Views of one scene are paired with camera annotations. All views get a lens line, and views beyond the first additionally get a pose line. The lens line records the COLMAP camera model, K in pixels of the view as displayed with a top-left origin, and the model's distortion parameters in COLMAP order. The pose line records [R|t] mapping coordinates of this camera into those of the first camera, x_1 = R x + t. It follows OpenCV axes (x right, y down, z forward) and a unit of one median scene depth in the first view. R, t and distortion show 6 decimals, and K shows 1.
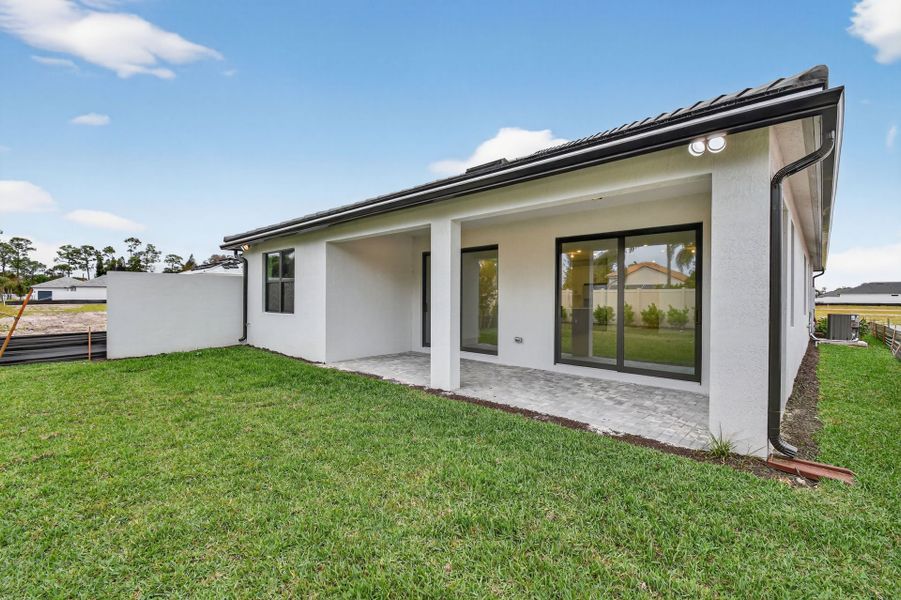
lens RADIAL K [[396.5, 0, 456.2], [0, 396.5, 302.6], [0, 0, 1]] dist [0.049942, -0.028413]
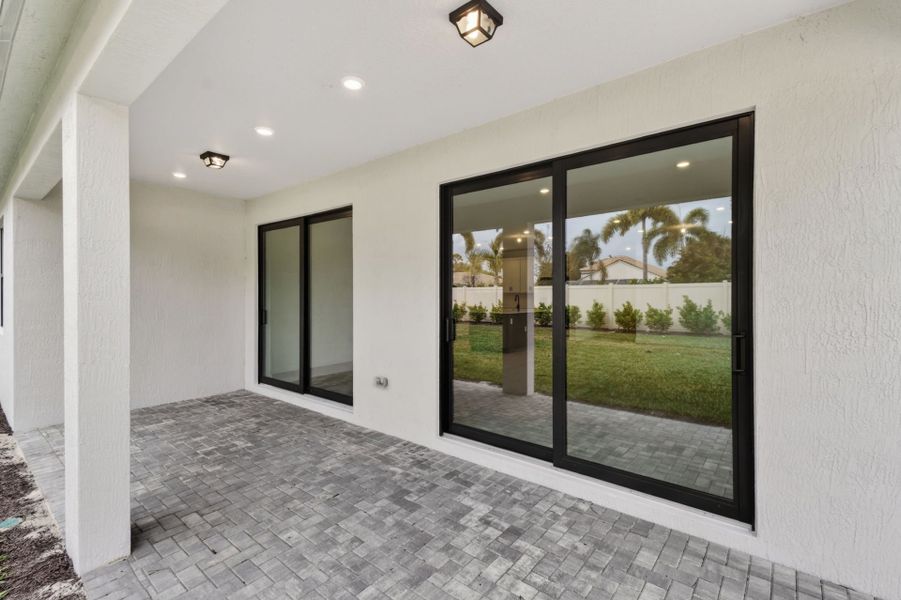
lens RADIAL K [[403.4, 0, 457.7], [0, 403.4, 294.0], [0, 0, 1]] dist [0.056635, -0.030263]
pose [[0.998214, -0.006364, 0.059394, 0.214028], [0.007089, 0.999903, -0.011998, -0.014341], [-0.059312, 0.012398, 0.998162, 0.432521]]
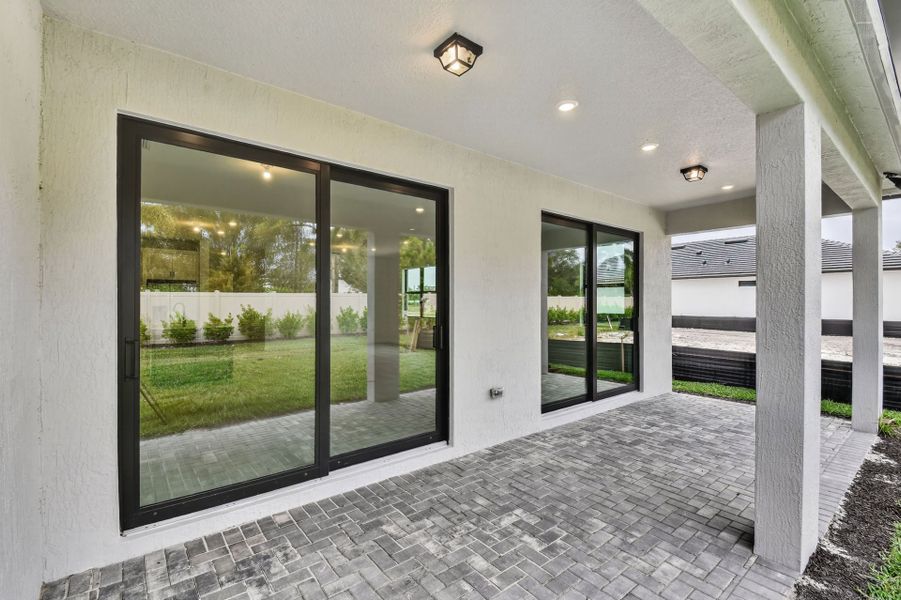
lens RADIAL K [[399.9, 0, 453.7], [0, 399.9, 301.9], [0, 0, 1]] dist [0.040100, -0.034373]
pose [[0.145630, -0.000584, 0.989339, -0.334076], [0.011925, 0.999928, -0.001165, -0.019581], [-0.989267, 0.011967, 0.145627, 0.924159]]
